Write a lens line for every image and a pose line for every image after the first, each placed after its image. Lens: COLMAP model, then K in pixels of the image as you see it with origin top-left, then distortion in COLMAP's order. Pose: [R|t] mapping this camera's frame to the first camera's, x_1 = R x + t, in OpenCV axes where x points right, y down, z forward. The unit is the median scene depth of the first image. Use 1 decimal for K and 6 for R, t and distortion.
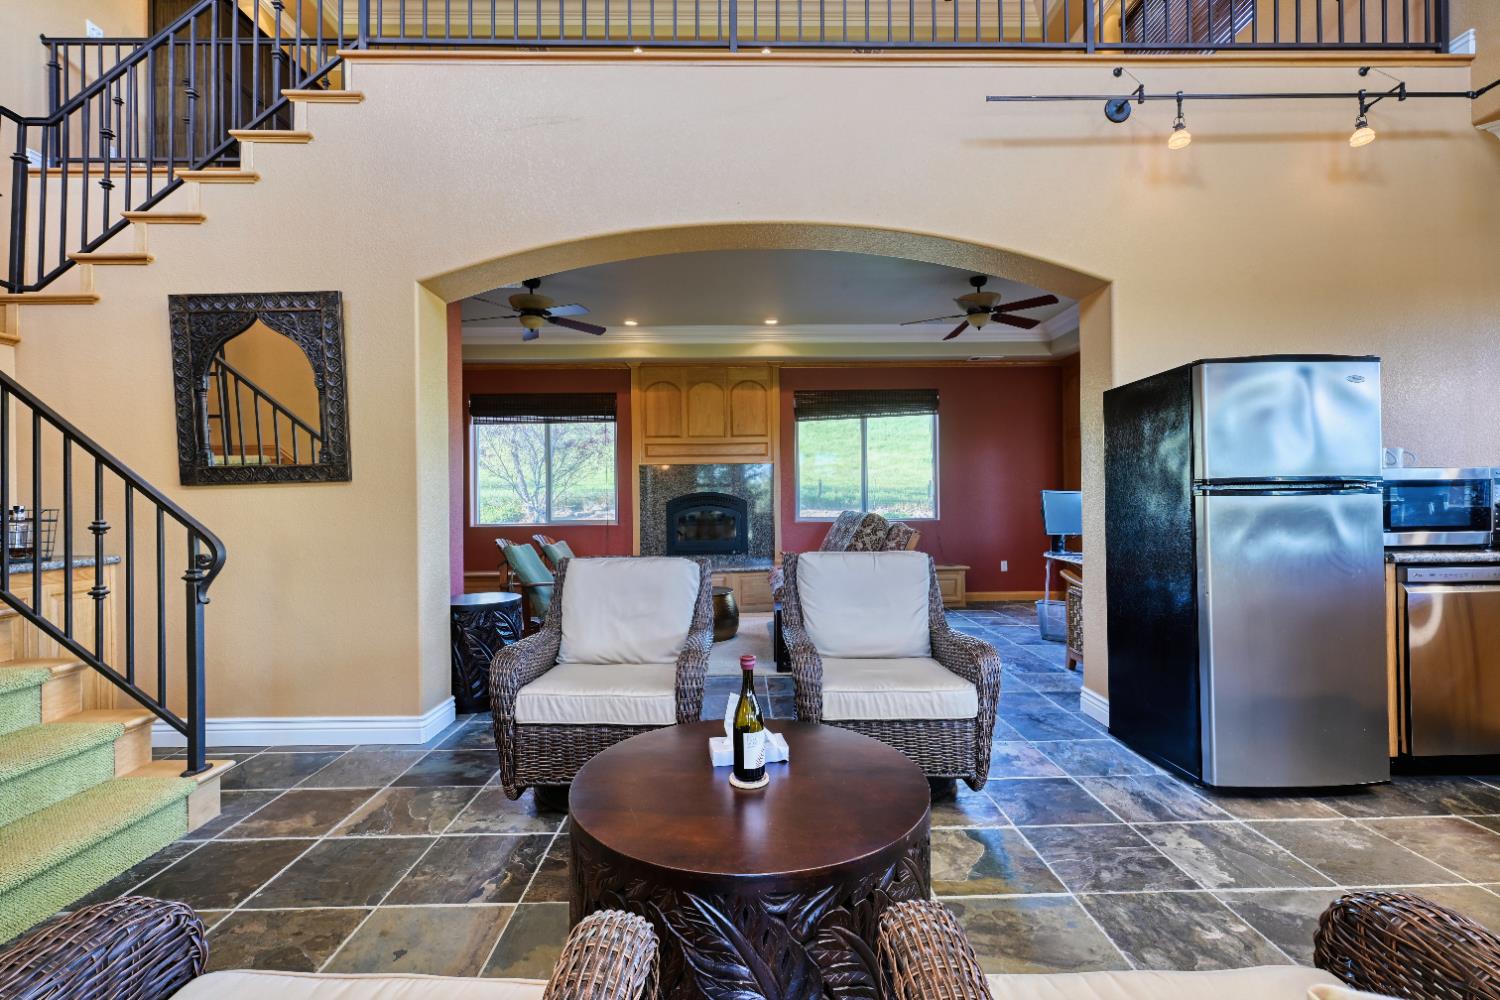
lens RADIAL K [[683.6, 0, 766.8], [0, 683.6, 499.6], [0, 0, 1]] dist [-0.000061, -0.000254]
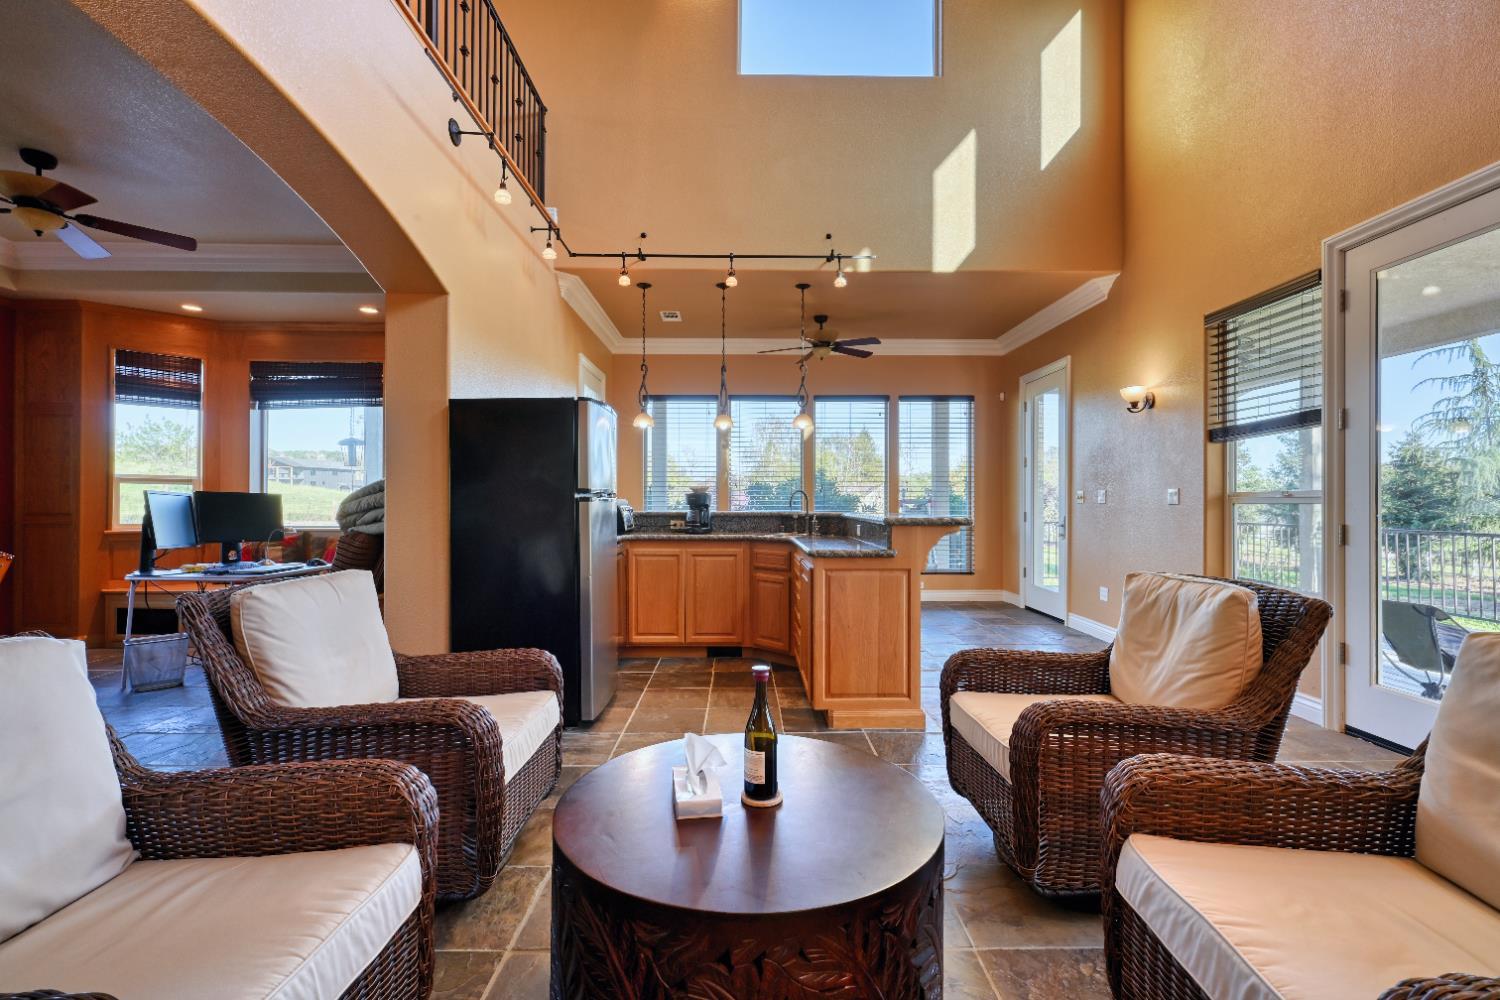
lens RADIAL K [[662.5, 0, 754.3], [0, 662.5, 500.3], [0, 0, 1]] dist [-0.000739, 0.000409]
pose [[0.009291, 0.012616, 0.999877, -0.534192], [-0.007195, 0.999895, -0.012549, 0.005694], [-0.999931, -0.007078, 0.009381, 0.575666]]
